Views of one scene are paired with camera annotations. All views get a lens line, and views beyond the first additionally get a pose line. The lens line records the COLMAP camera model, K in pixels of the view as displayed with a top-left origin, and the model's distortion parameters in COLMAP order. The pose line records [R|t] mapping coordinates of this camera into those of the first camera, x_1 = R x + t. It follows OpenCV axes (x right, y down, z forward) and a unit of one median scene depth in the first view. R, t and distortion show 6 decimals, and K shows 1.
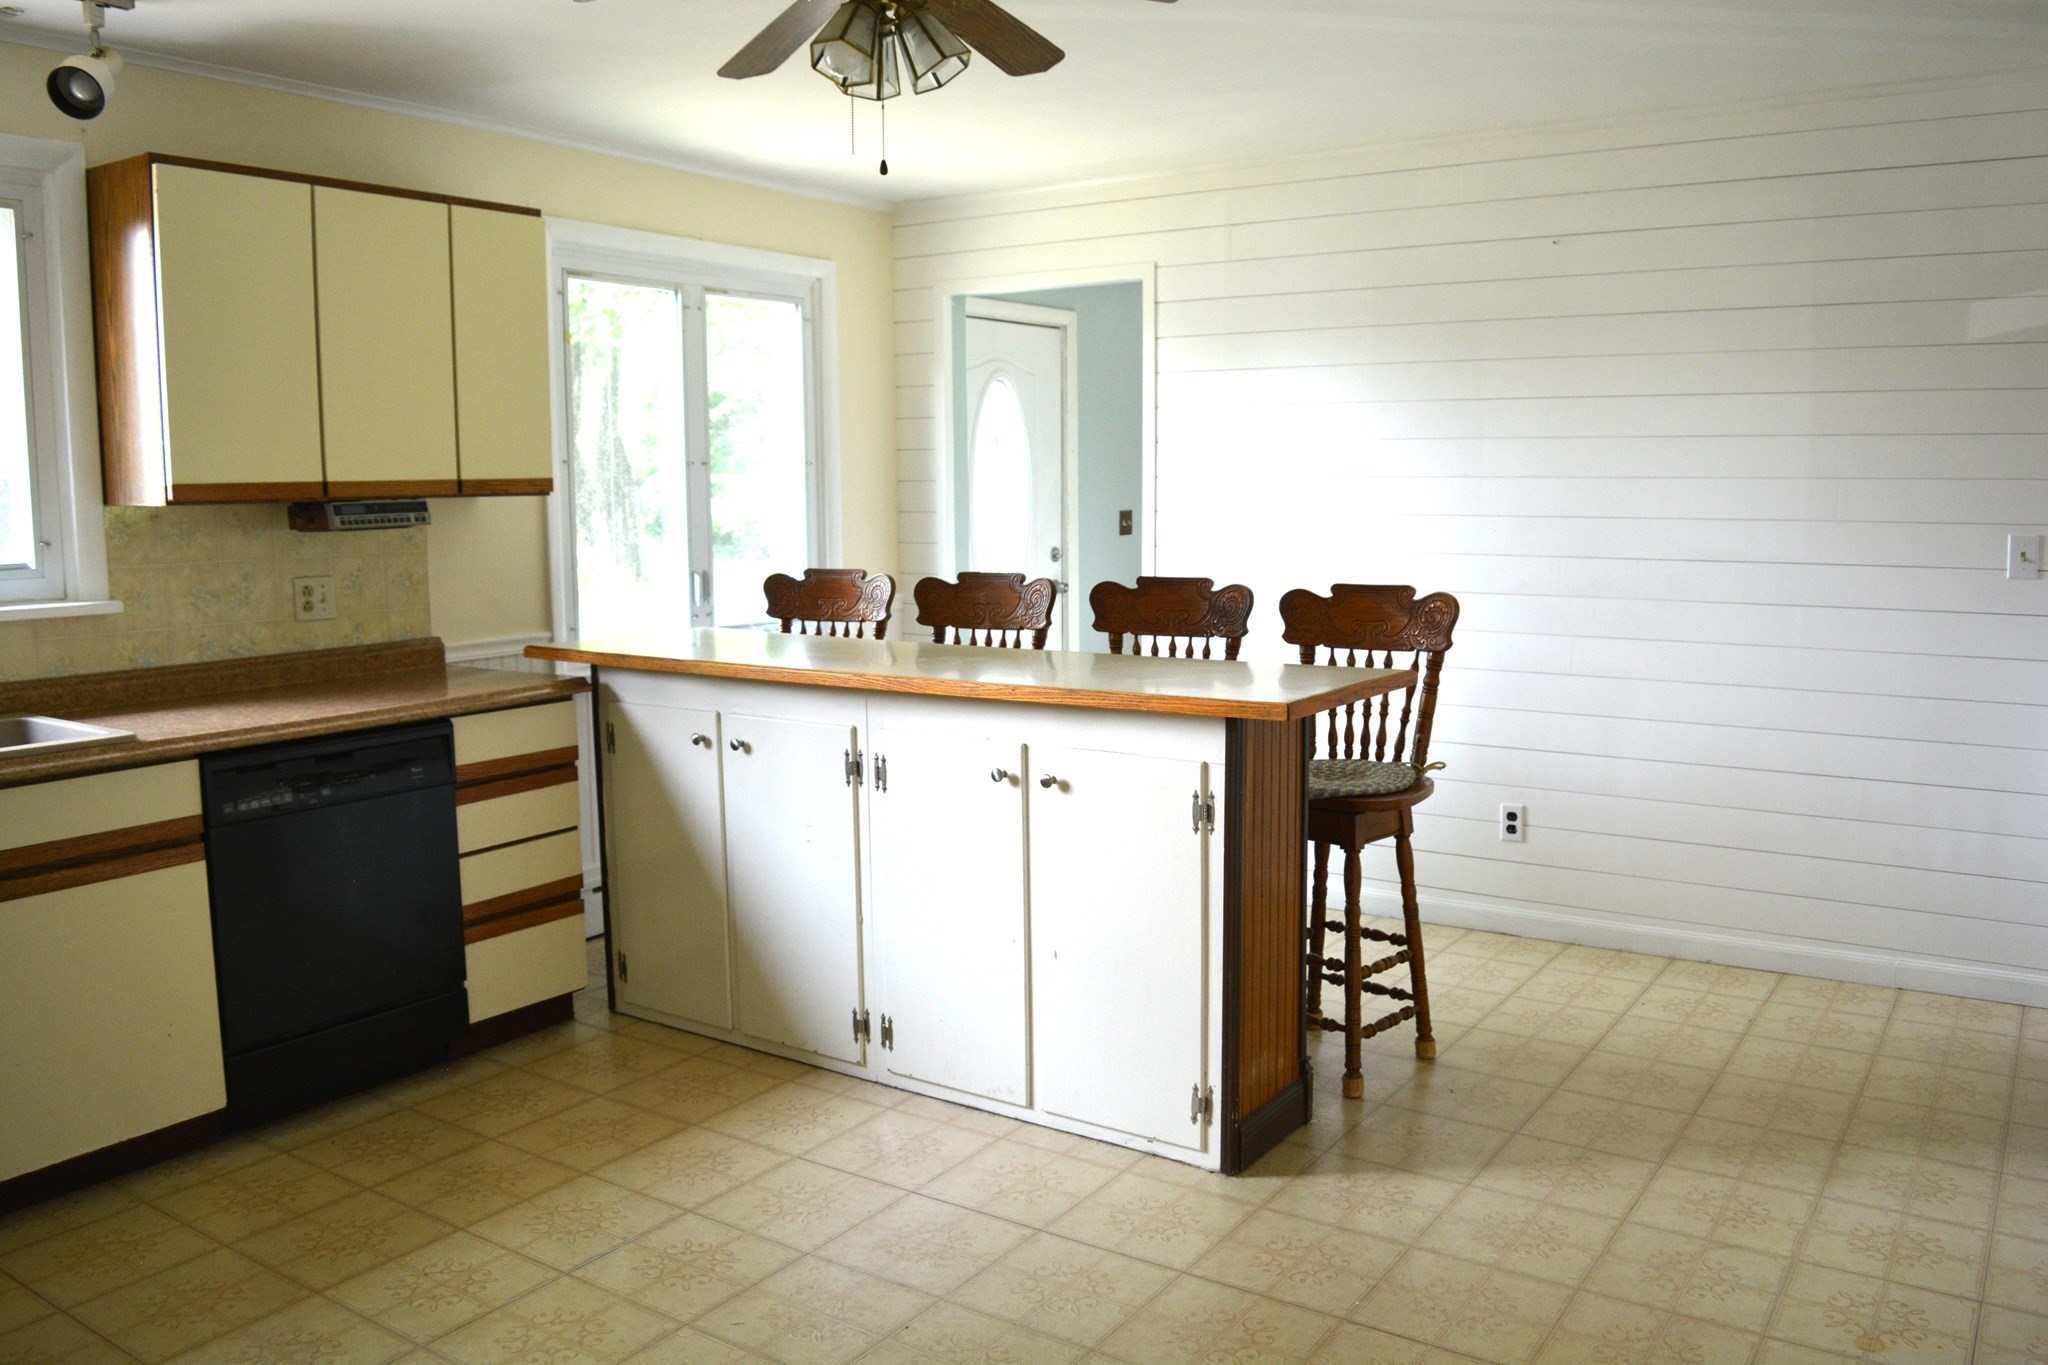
lens RADIAL K [[1596.3, 0, 1037.0], [0, 1596.3, 673.1], [0, 0, 1]] dist [-0.092130, 0.005243]
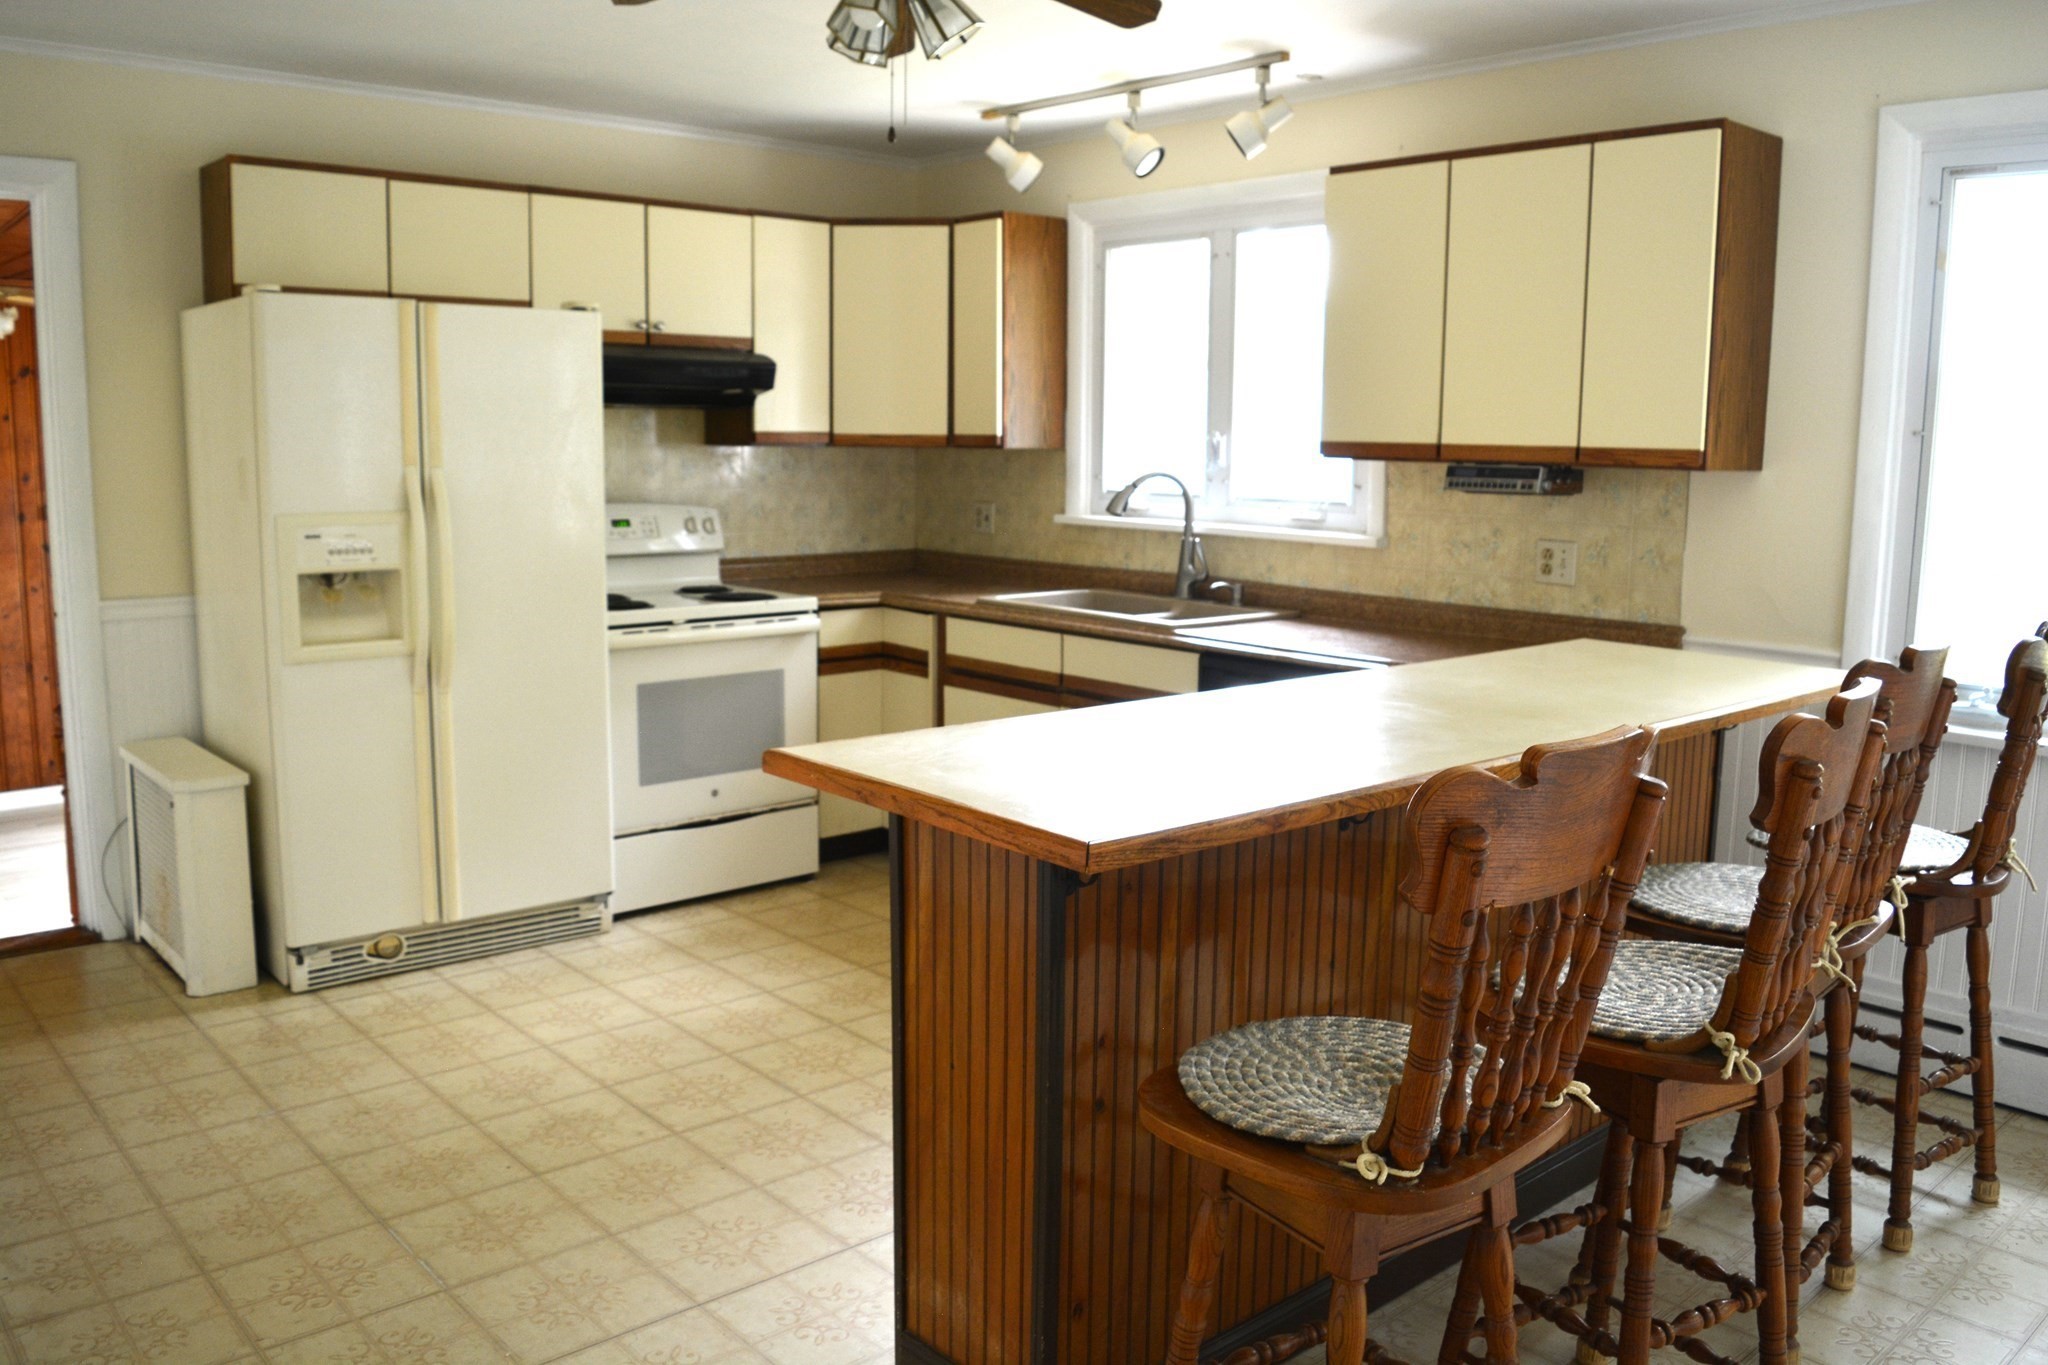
lens RADIAL K [[1596.3, 0, 1037.0], [0, 1596.3, 673.1], [0, 0, 1]] dist [-0.092130, 0.005243]
pose [[-0.240528, 0.147311, -0.959398, 0.621492], [-0.129079, 0.974783, 0.182035, -0.124349], [0.962021, 0.167623, -0.215448, 0.943982]]
